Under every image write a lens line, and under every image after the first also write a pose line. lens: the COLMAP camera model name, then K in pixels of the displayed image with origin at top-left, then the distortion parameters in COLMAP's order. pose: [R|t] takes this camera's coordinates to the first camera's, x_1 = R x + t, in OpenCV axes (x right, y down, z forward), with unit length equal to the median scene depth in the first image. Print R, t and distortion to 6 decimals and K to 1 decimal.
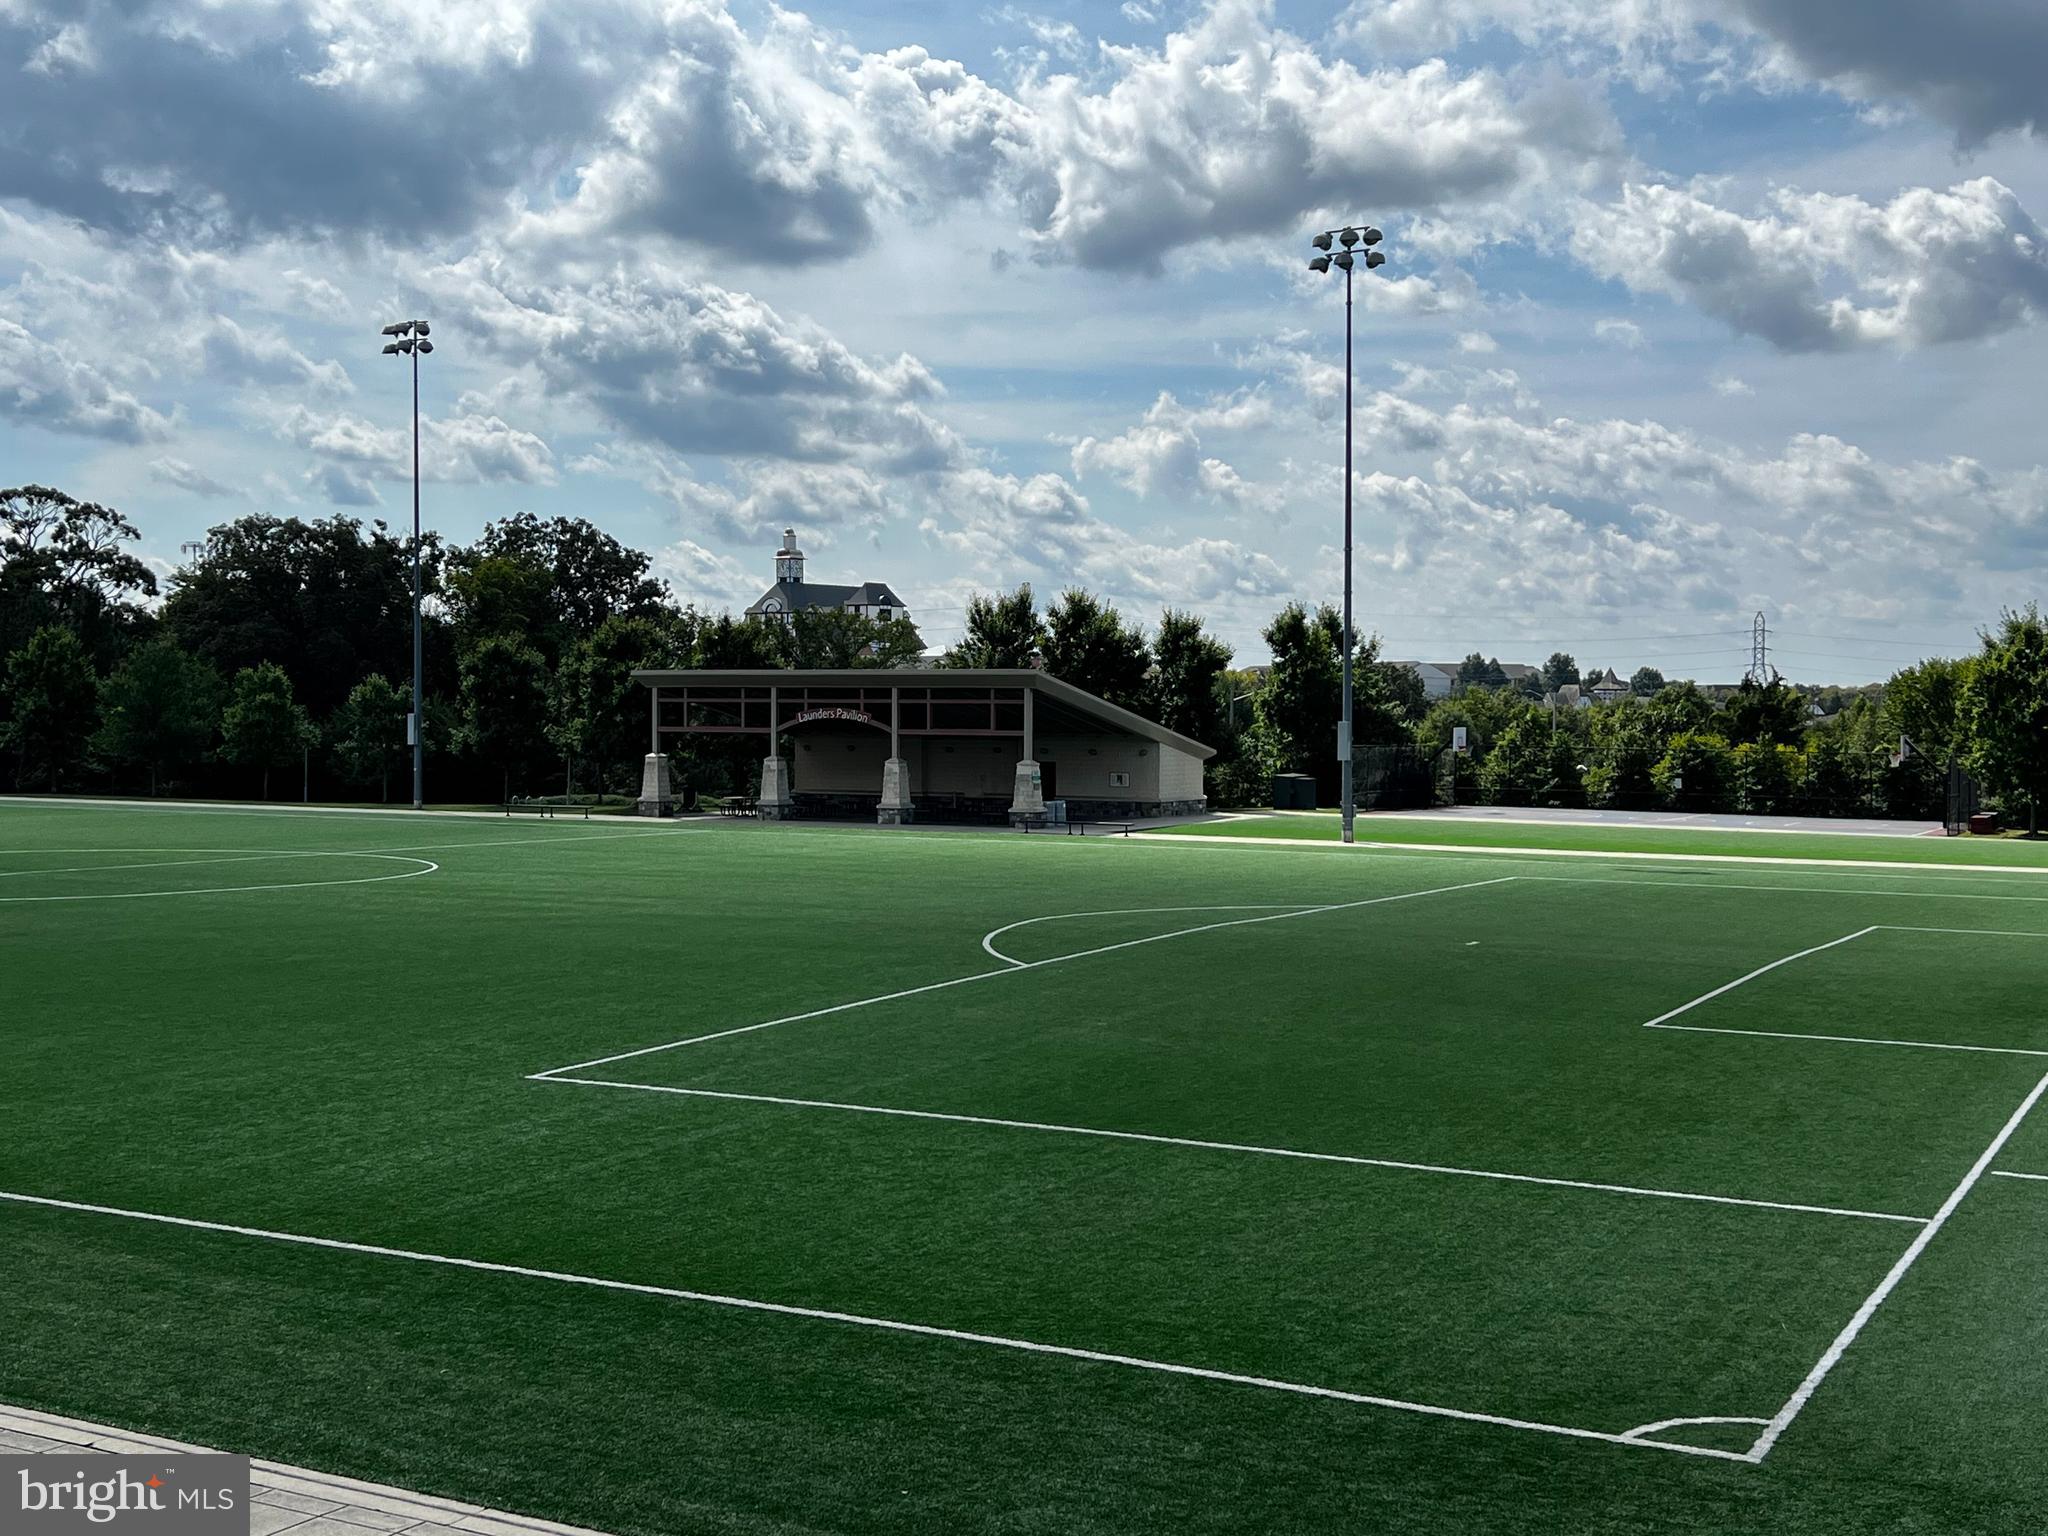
lens RADIAL K [[2363.7, 0, 1024.0], [0, 2363.7, 768.0], [0, 0, 1]] dist [0.187195, -0.005371]
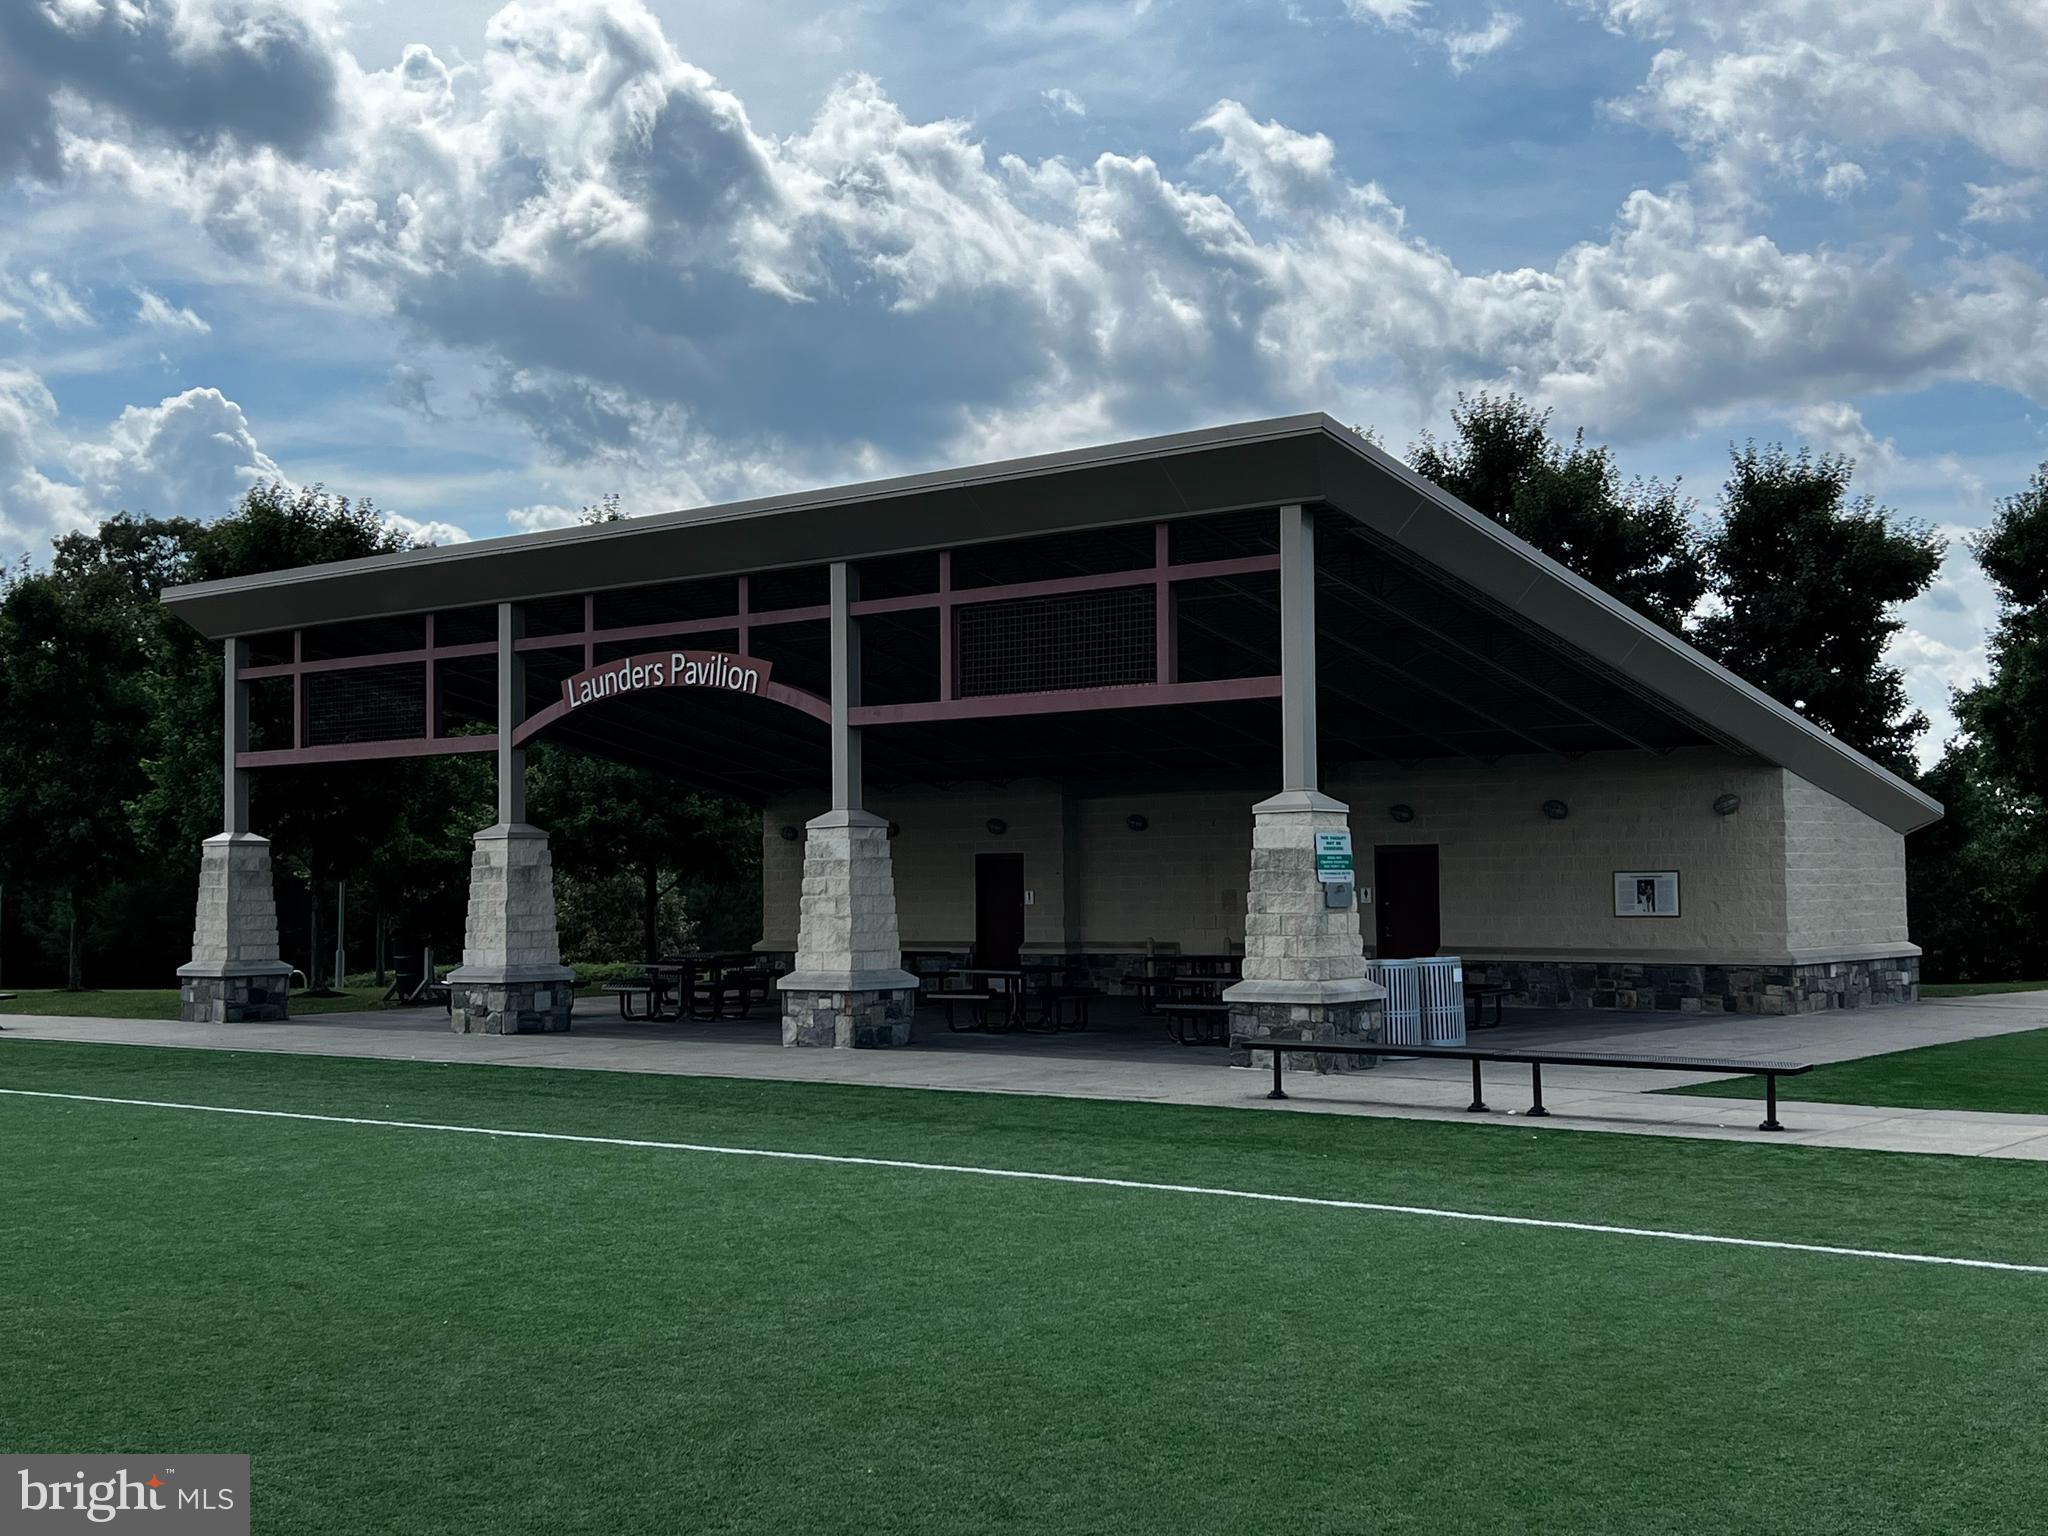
lens RADIAL K [[2363.7, 0, 1024.0], [0, 2363.7, 768.0], [0, 0, 1]] dist [0.187195, -0.005371]
pose [[0.984723, -0.023666, -0.172512, 0.015166], [0.011166, 0.997264, -0.073072, 0.011382], [0.173770, 0.070030, 0.982293, 0.712845]]
